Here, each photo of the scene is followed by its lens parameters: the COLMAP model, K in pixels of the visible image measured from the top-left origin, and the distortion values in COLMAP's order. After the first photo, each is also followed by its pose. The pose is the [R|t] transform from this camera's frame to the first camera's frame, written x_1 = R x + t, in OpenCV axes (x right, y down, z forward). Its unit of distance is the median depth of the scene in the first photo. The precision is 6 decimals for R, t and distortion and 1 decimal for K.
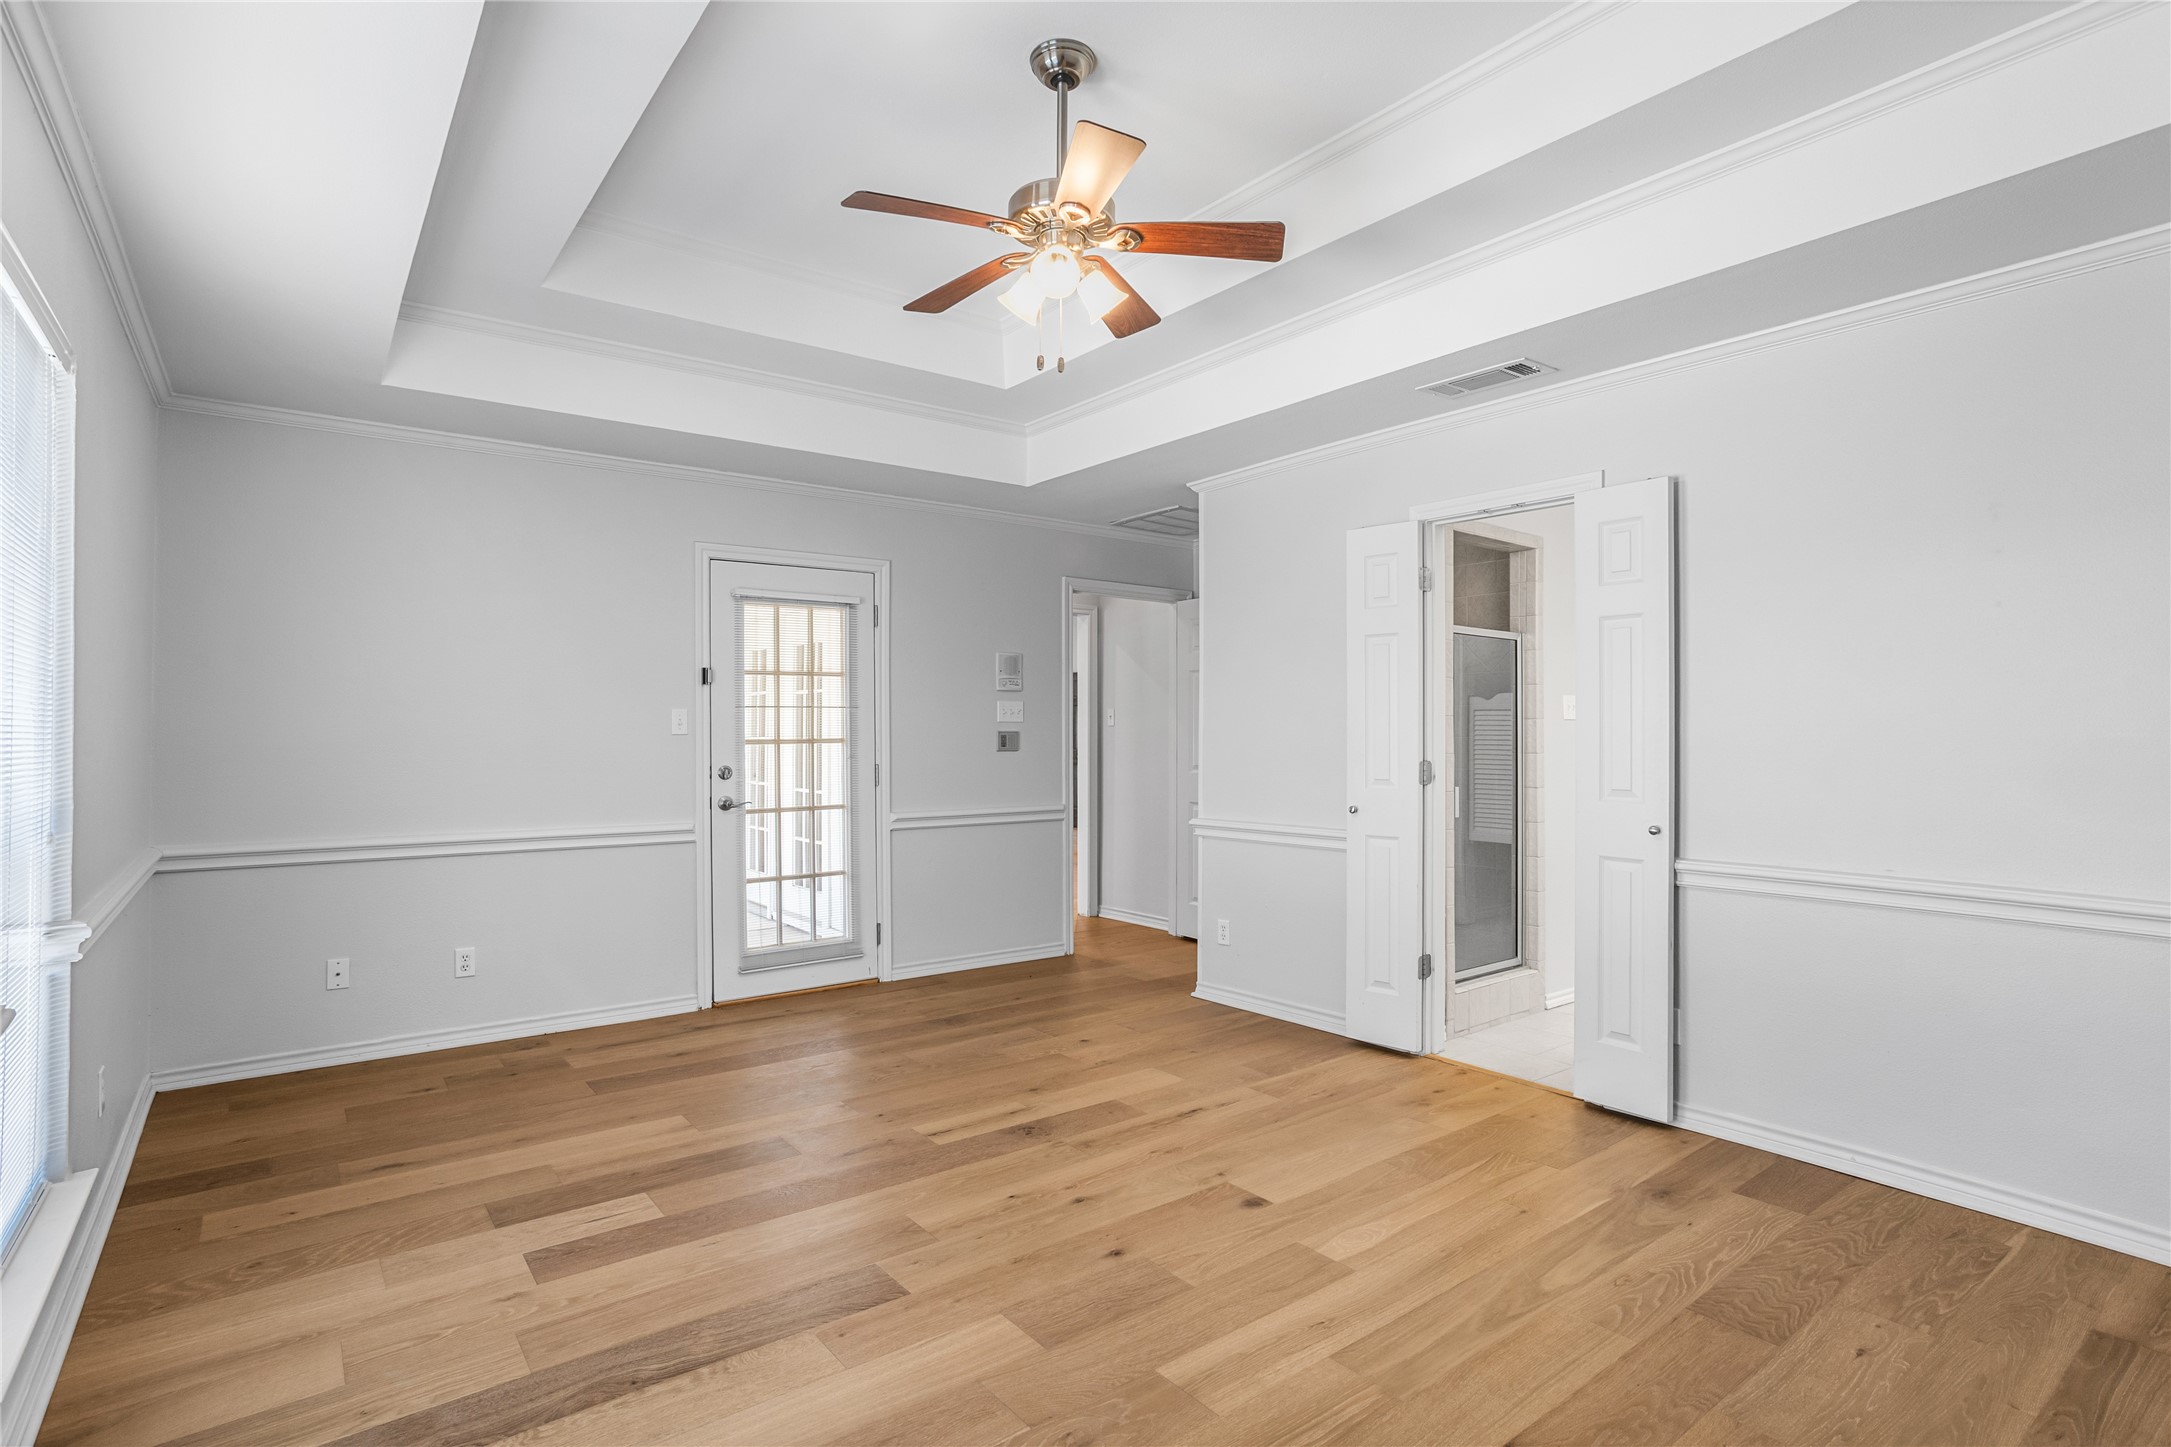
lens RADIAL K [[1066.3, 0, 1087.0], [0, 1066.3, 727.8], [0, 0, 1]] dist [0.001154, 0.001384]
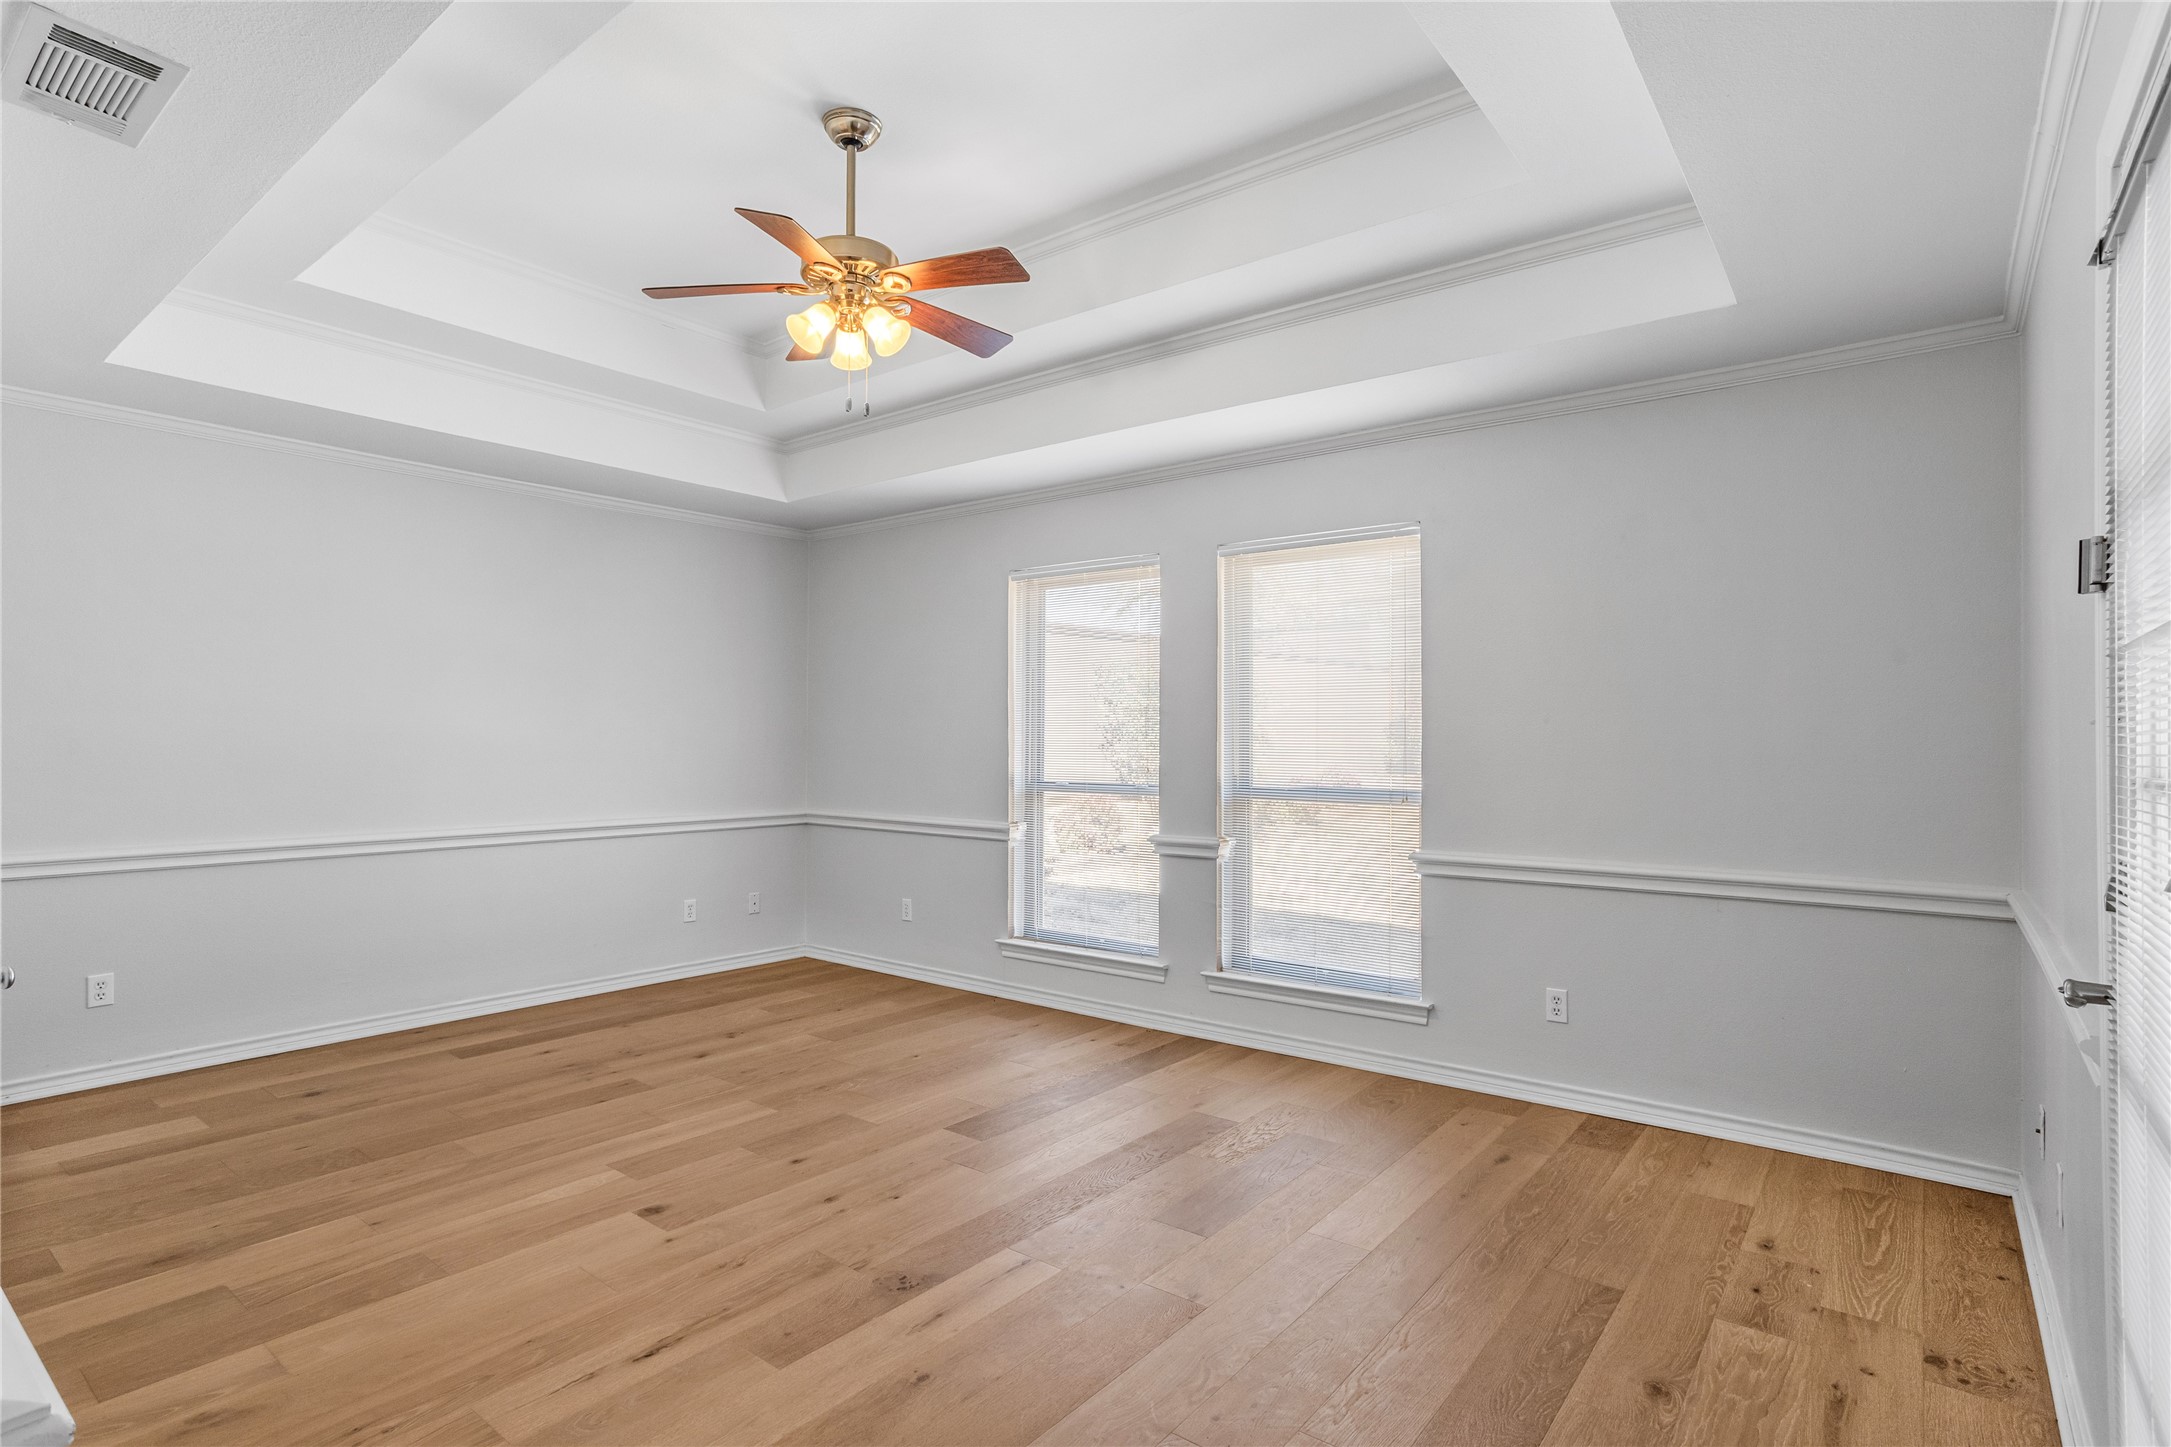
lens RADIAL K [[1066.3, 0, 1089.7], [0, 1066.3, 731.7], [0, 0, 1]] dist [0.001154, 0.001384]
pose [[-0.966941, -0.003945, -0.254970, 0.013409], [-0.000579, 0.999912, -0.013276, 0.000439], [0.255000, -0.012689, -0.966858, 1.974949]]
